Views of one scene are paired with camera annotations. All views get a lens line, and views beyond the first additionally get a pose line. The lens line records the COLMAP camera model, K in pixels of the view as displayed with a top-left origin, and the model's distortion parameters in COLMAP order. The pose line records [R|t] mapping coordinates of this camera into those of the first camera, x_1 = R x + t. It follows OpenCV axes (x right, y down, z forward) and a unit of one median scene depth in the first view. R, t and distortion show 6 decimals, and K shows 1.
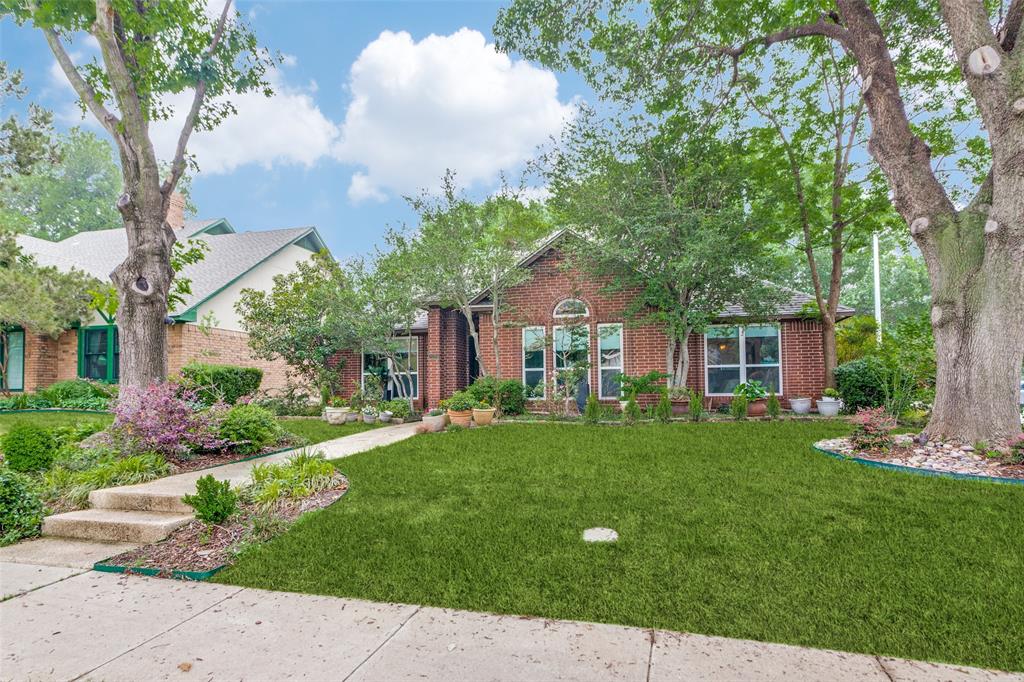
lens RADIAL K [[536.0, 0, 510.4], [0, 536.0, 378.7], [0, 0, 1]] dist [0.000515, -0.000006]
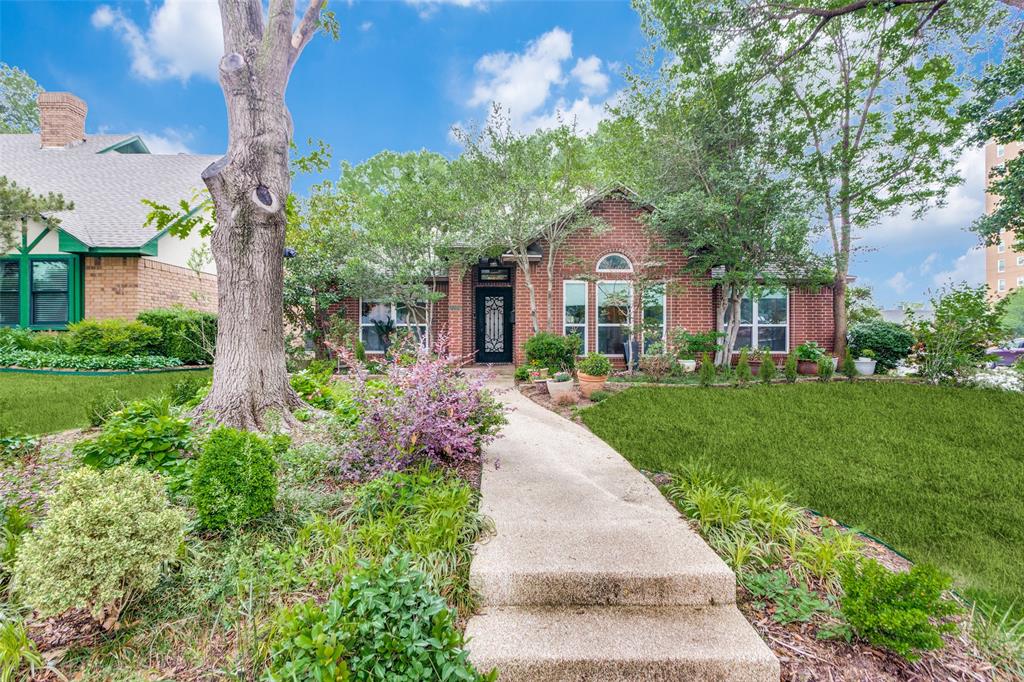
lens RADIAL K [[492.0, 0, 512.0], [0, 492.0, 341.0], [0, 0, 1]] dist [0.007128, 0.000325]
pose [[0.972243, 0.012894, 0.233618, -0.271957], [-0.019359, 0.999490, 0.025400, -0.009118], [-0.233171, -0.029218, 0.971997, 0.170343]]
